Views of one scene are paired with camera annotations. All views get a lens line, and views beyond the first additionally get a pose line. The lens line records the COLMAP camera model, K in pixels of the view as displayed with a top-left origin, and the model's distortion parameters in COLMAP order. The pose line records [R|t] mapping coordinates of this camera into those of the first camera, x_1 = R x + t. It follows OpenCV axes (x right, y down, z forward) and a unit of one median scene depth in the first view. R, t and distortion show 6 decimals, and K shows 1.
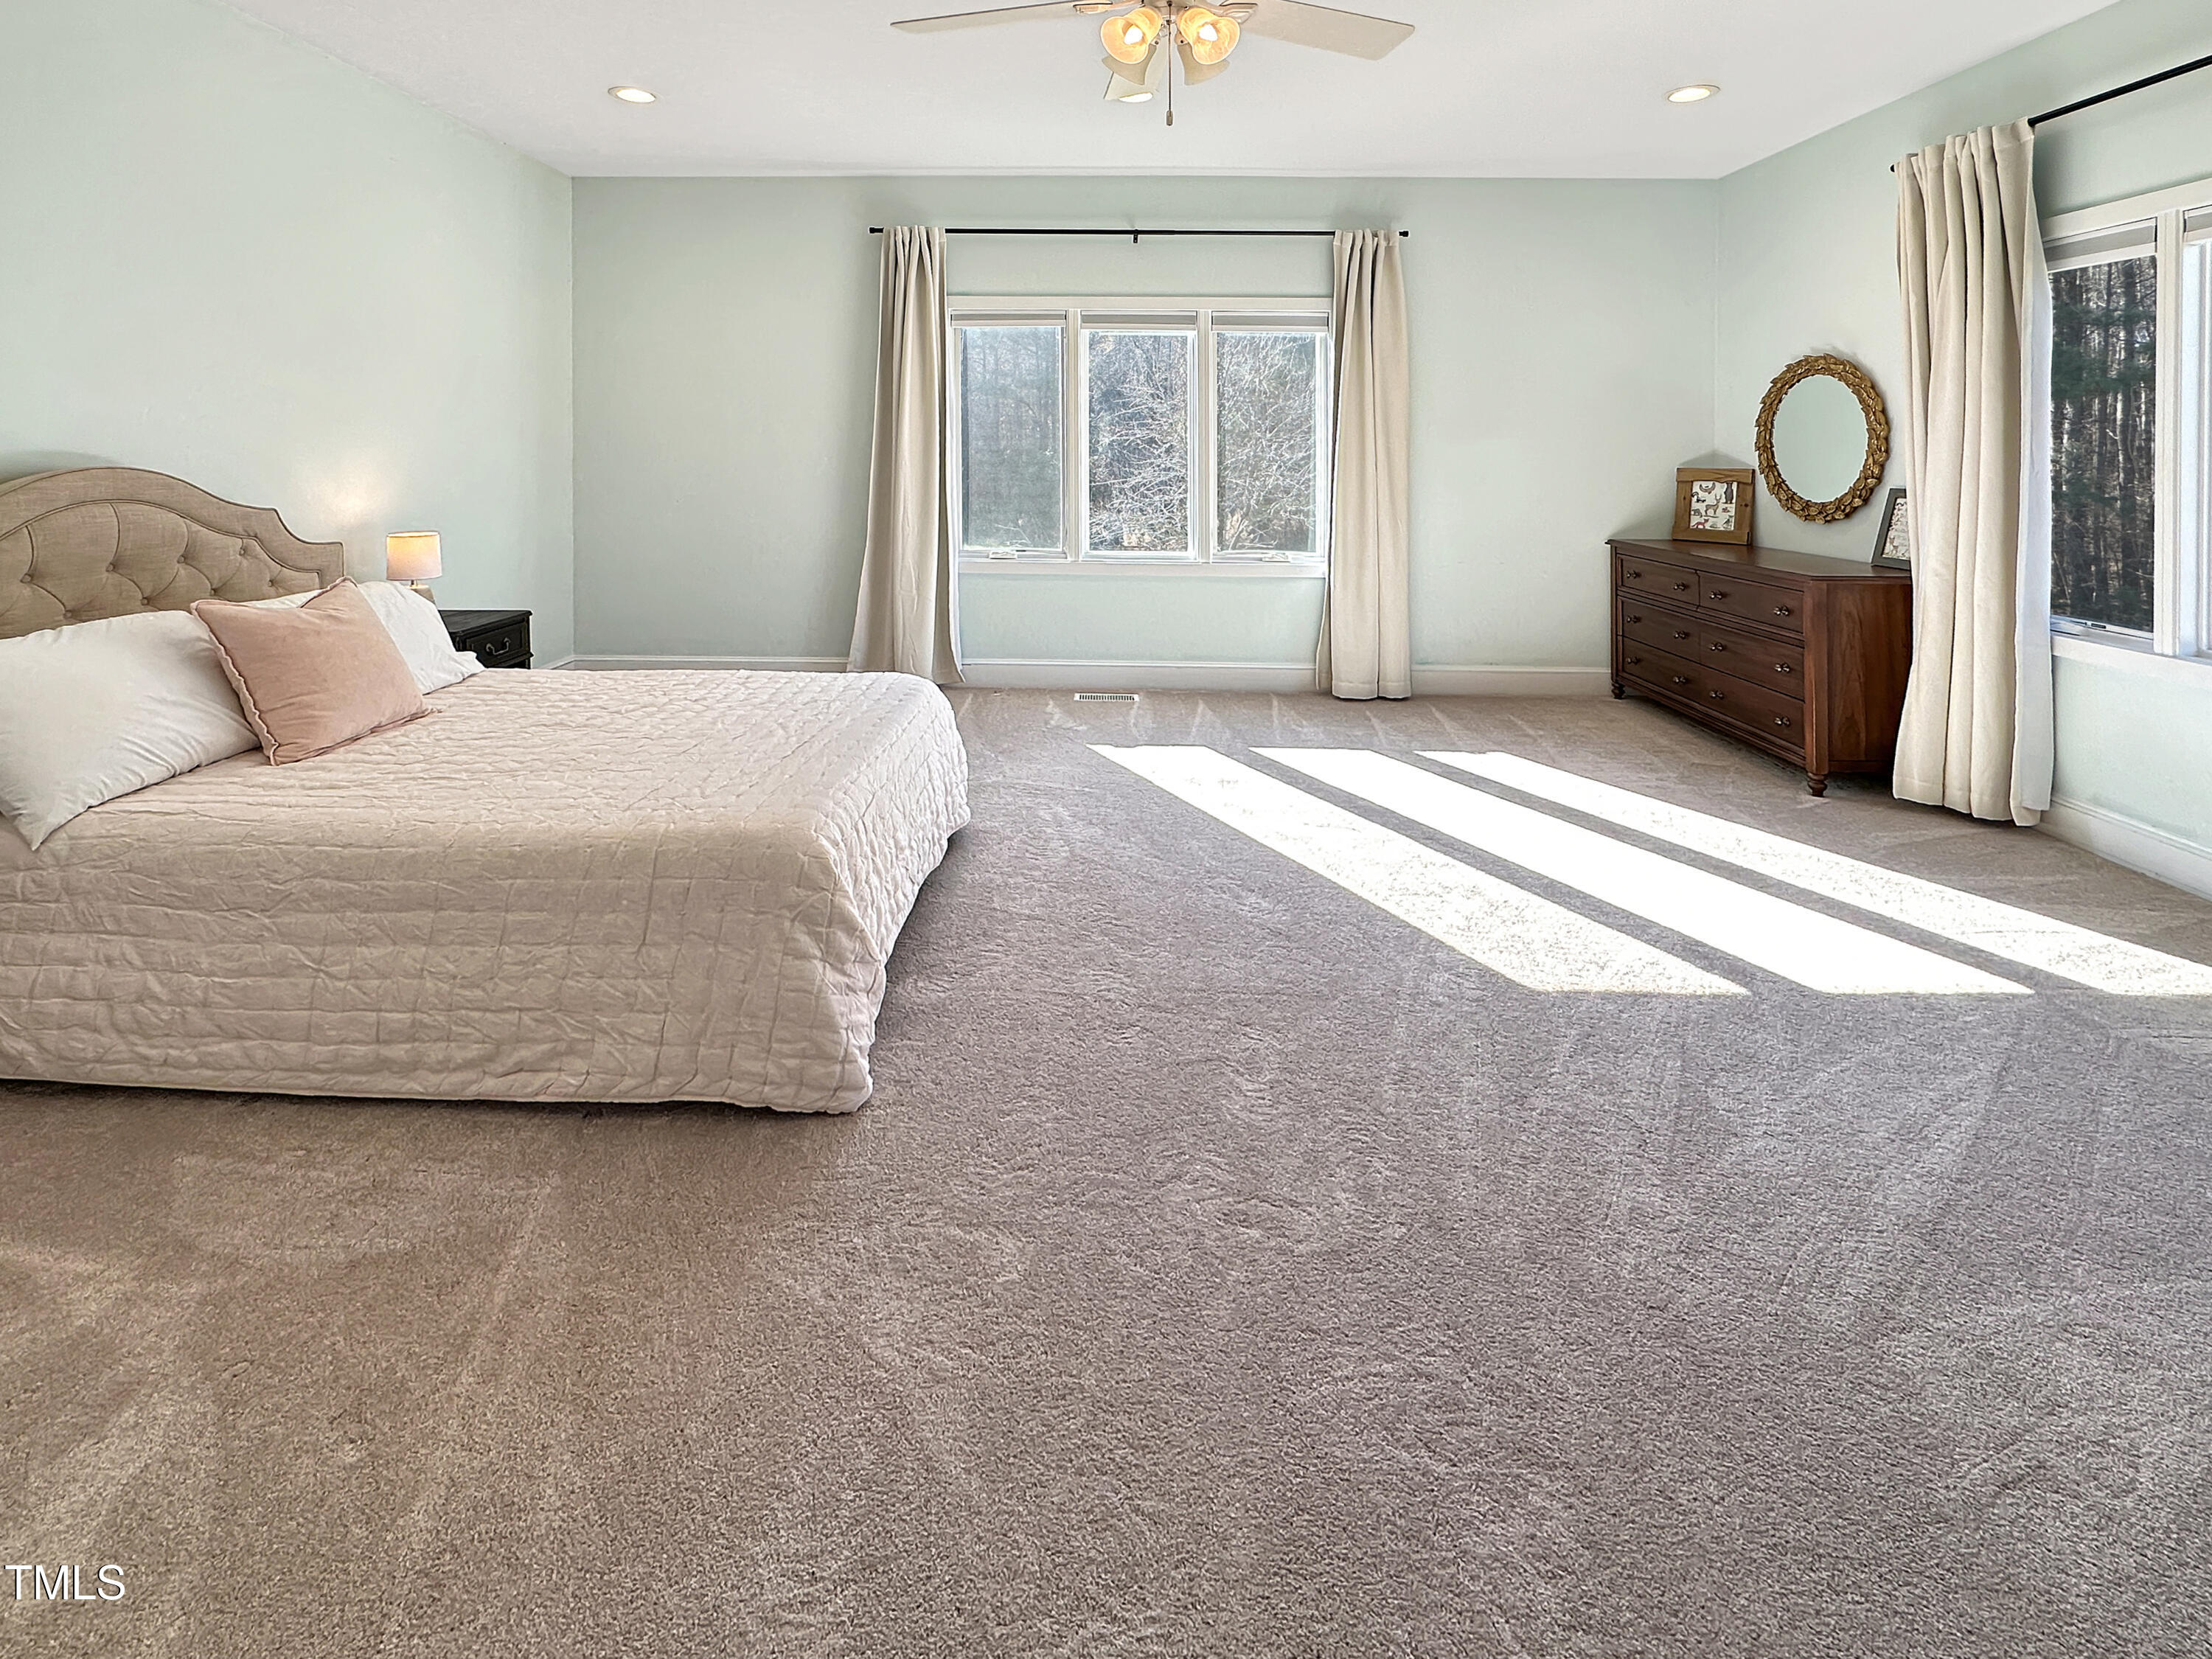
lens RADIAL K [[1073.0, 0, 1102.5], [0, 1073.0, 737.3], [0, 0, 1]] dist [0.001415, 0.000783]
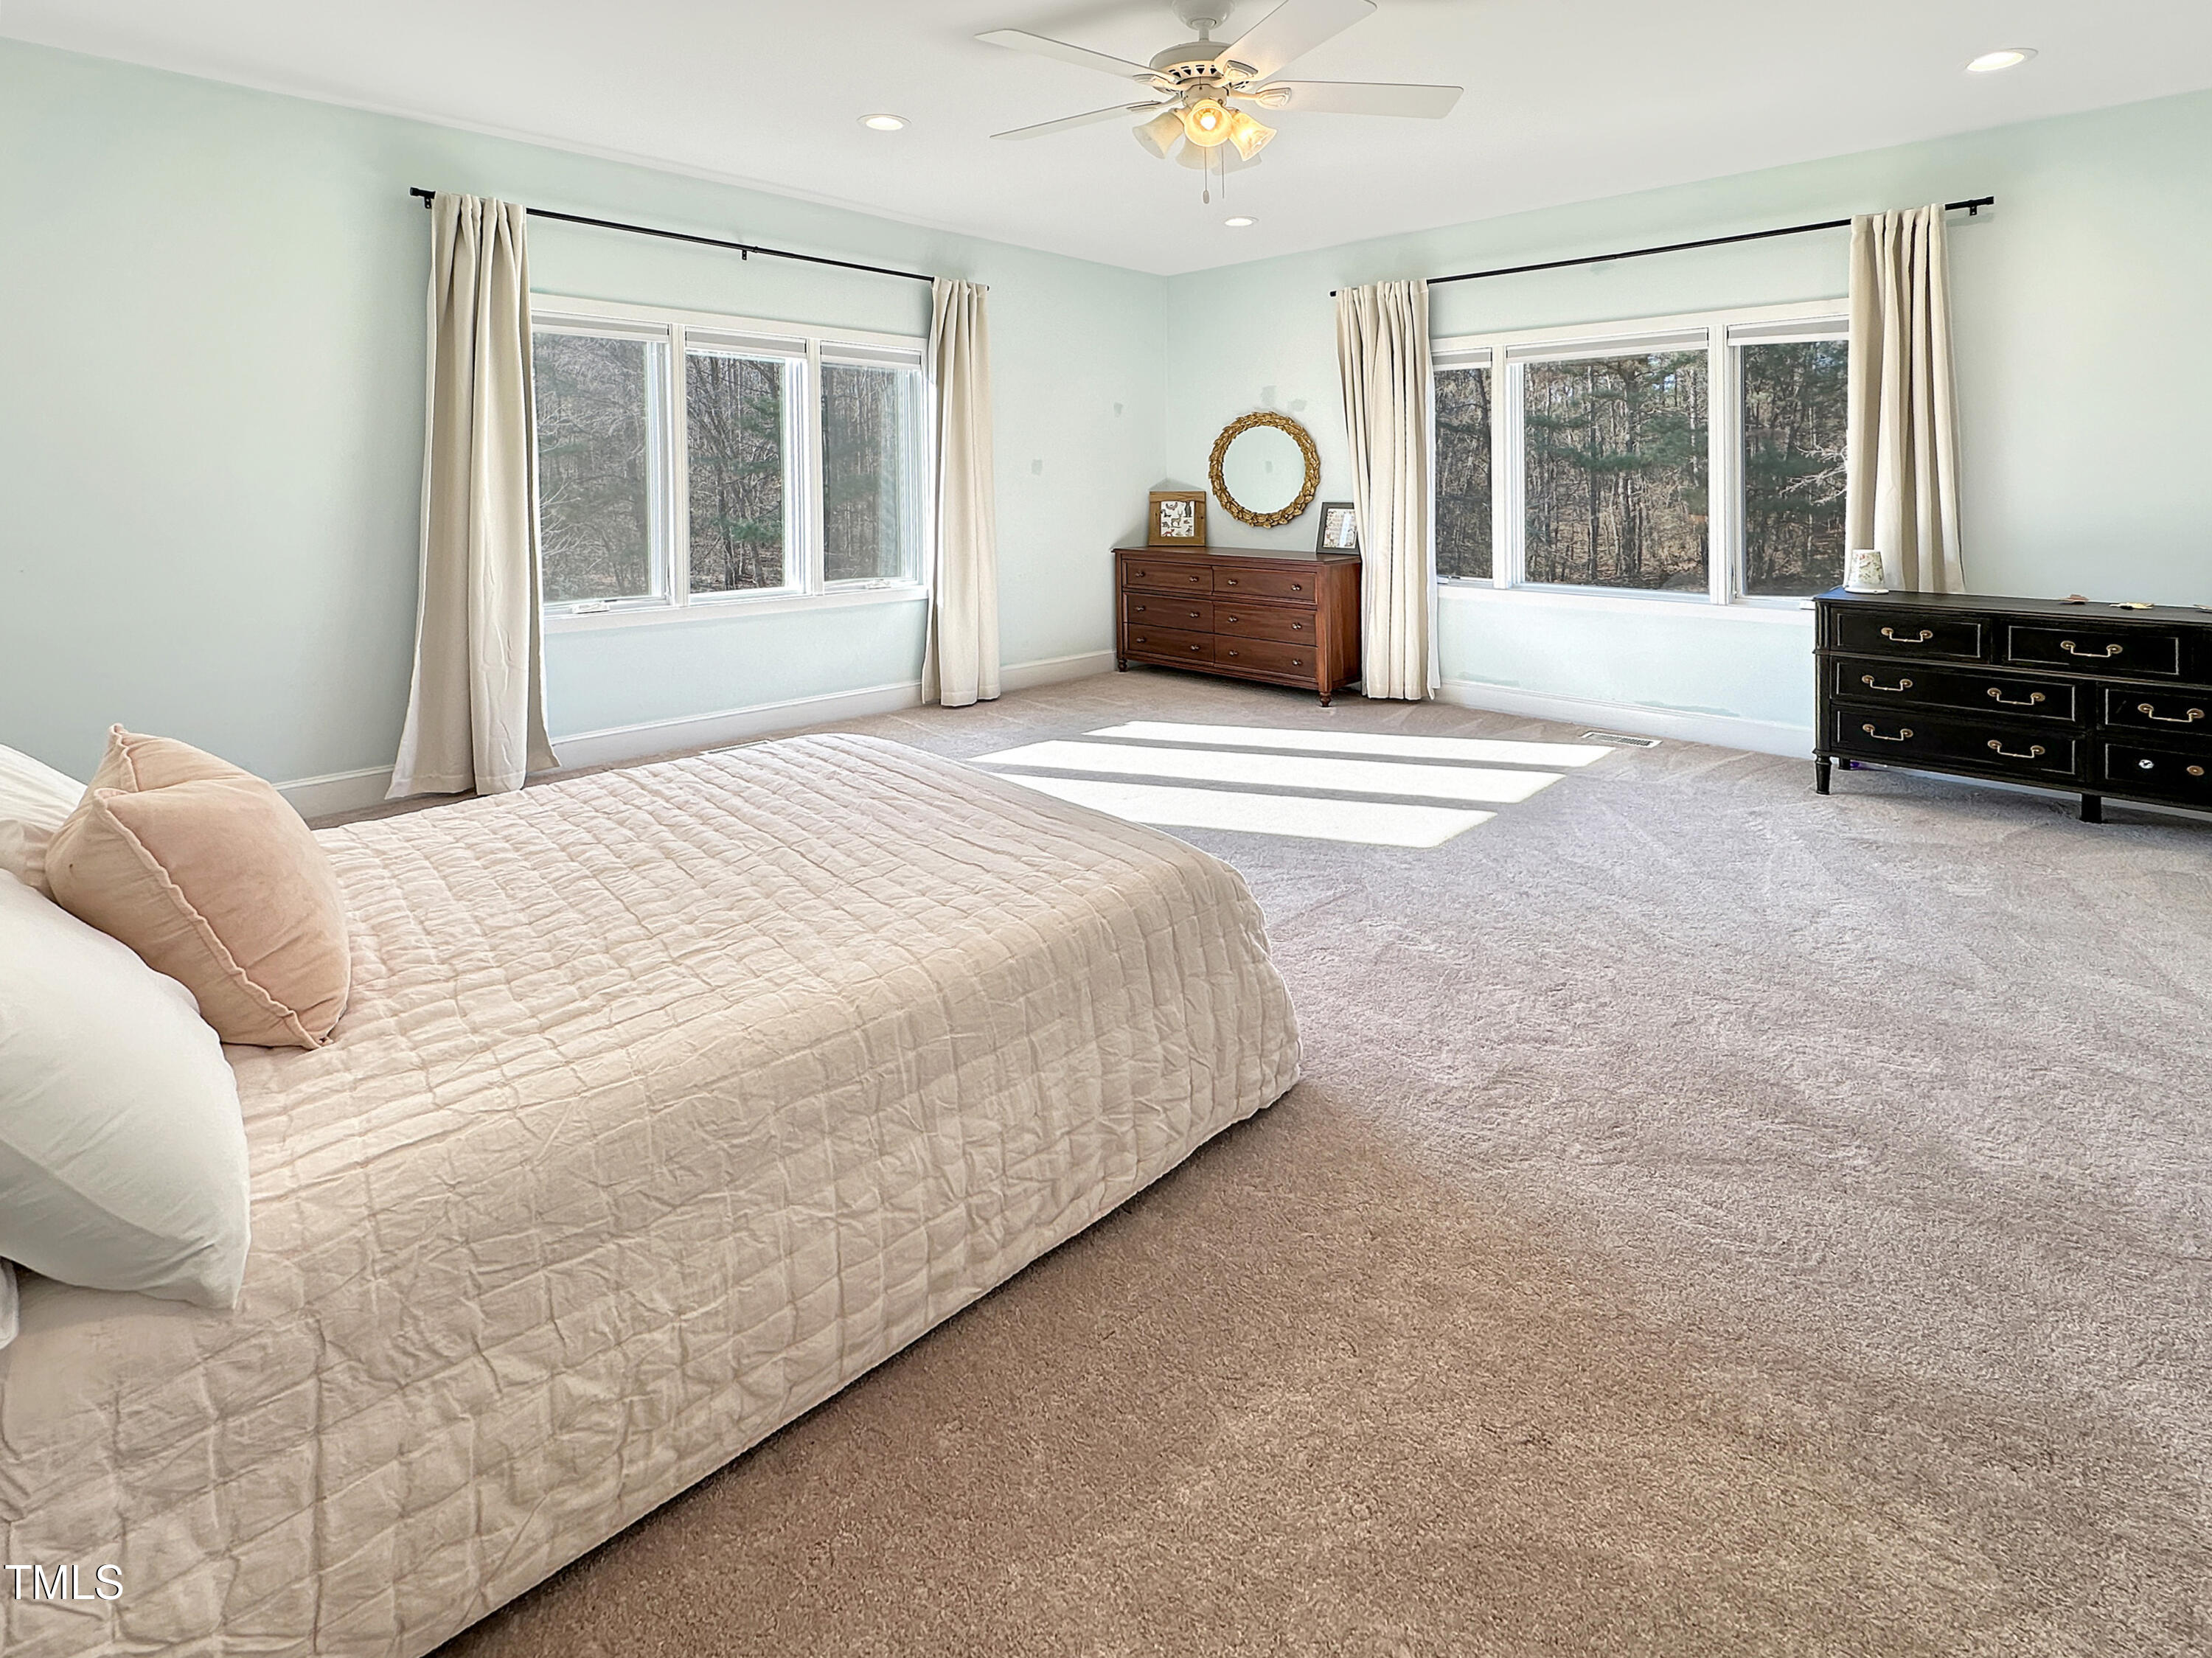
lens RADIAL K [[1027.7, 0, 1108.2], [0, 1027.7, 789.4], [0, 0, 1]] dist [0.001244, 0.000341]
pose [[0.671568, -0.221811, 0.706962, -0.547018], [0.197966, 0.973168, 0.117279, -0.058184], [-0.714007, 0.061193, 0.697460, 0.193867]]
